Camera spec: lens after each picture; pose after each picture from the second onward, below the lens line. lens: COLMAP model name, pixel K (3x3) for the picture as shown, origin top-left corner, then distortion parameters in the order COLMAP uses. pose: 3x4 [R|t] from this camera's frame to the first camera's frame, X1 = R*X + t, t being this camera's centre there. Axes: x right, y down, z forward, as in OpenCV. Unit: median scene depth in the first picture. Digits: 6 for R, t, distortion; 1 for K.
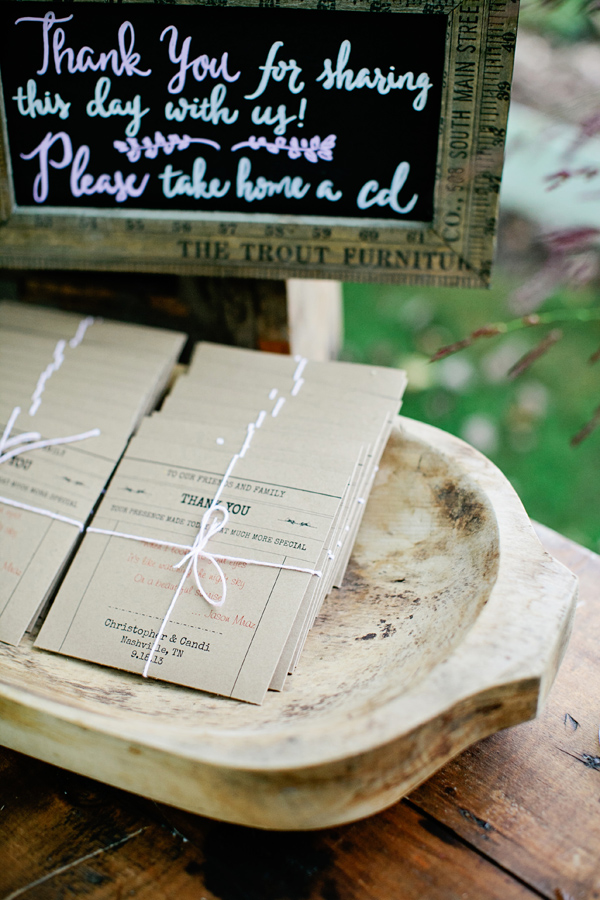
lens RADIAL K [[1334.7, 0, 301.8], [0, 1334.7, 445.4], [0, 0, 1]] dist [-0.155948, 0.000000]
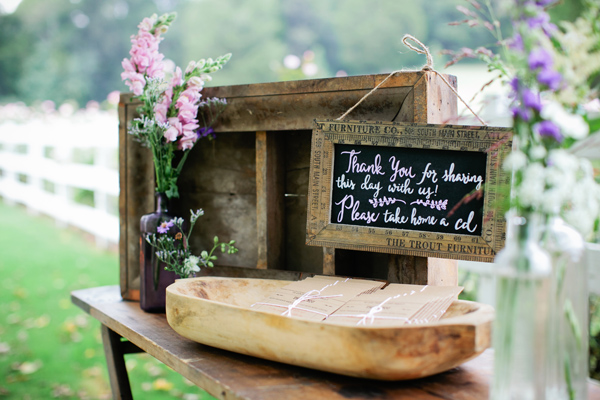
lens RADIAL K [[889.8, 0, 304.9], [0, 889.8, 201.6], [0, 0, 1]] dist [-0.155948, 0.000000]
pose [[0.945223, 0.059790, -0.320903, 0.330299], [-0.232173, 0.814180, -0.532172, 0.799143], [0.229454, 0.577526, 0.783463, -0.484902]]
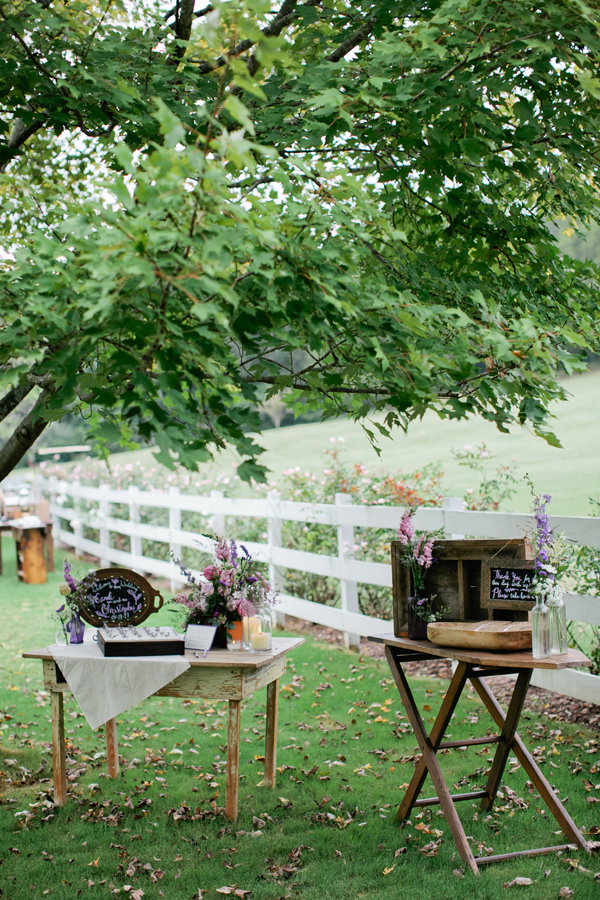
lens RADIAL K [[1334.7, 0, 300.2], [0, 1334.7, 450.4], [0, 0, 1]] dist [-0.155948, 0.000000]
pose [[0.891709, -0.002151, -0.452603, 2.107396], [-0.281413, 0.780565, -0.558144, 3.475389], [0.354487, 0.625071, 0.695432, -4.805211]]
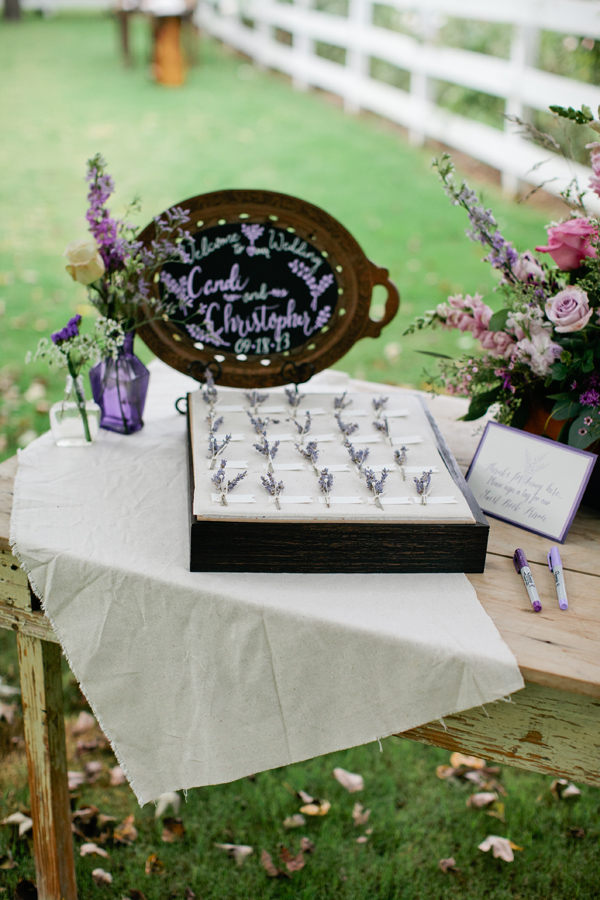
lens RADIAL K [[1334.7, 0, 305.4], [0, 1334.7, 458.1], [0, 0, 1]] dist [-0.155948, 0.000000]
pose [[0.828738, 0.249670, -0.500858, -1.358996], [-0.389369, 0.900076, -0.195590, 0.515484], [0.401977, 0.357111, 0.843141, -0.721746]]
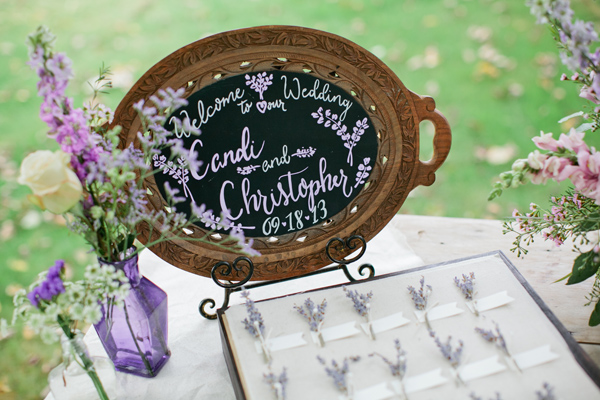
lens RADIAL K [[889.8, 0, 299.6], [0, 889.8, 203.0], [0, 0, 1]] dist [-0.155948, 0.000000]
pose [[0.899918, 0.156748, -0.406912, -2.300496], [-0.214464, 0.971596, -0.100033, -0.099936], [0.379674, 0.177290, 0.907973, 0.176880]]
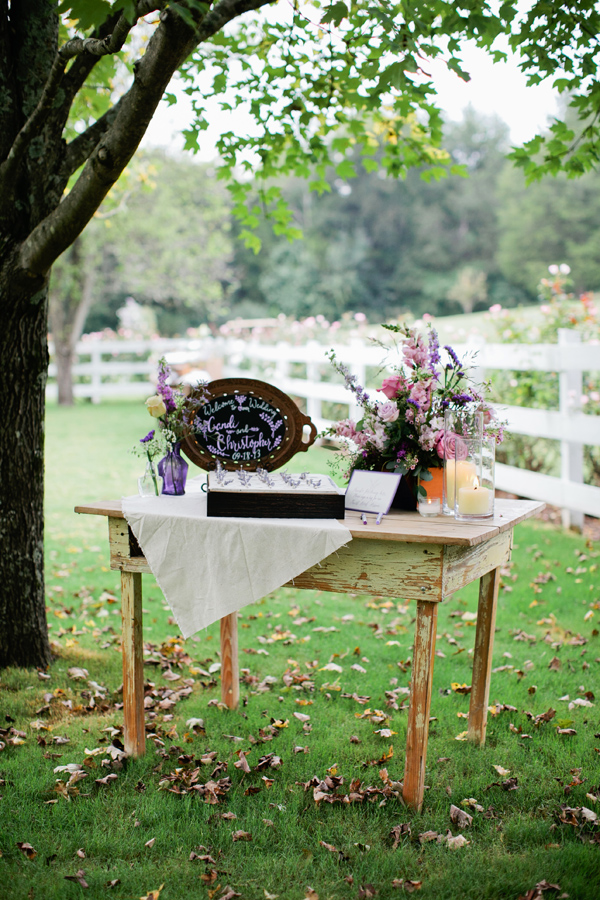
lens RADIAL K [[1334.7, 0, 299.9], [0, 1334.7, 448.1], [0, 0, 1]] dist [-0.155948, 0.000000]
pose [[0.818102, 0.071583, -0.570601, 0.388977], [-0.379081, 0.813258, -0.441485, 2.090901], [0.432443, 0.577483, 0.692463, -2.169999]]
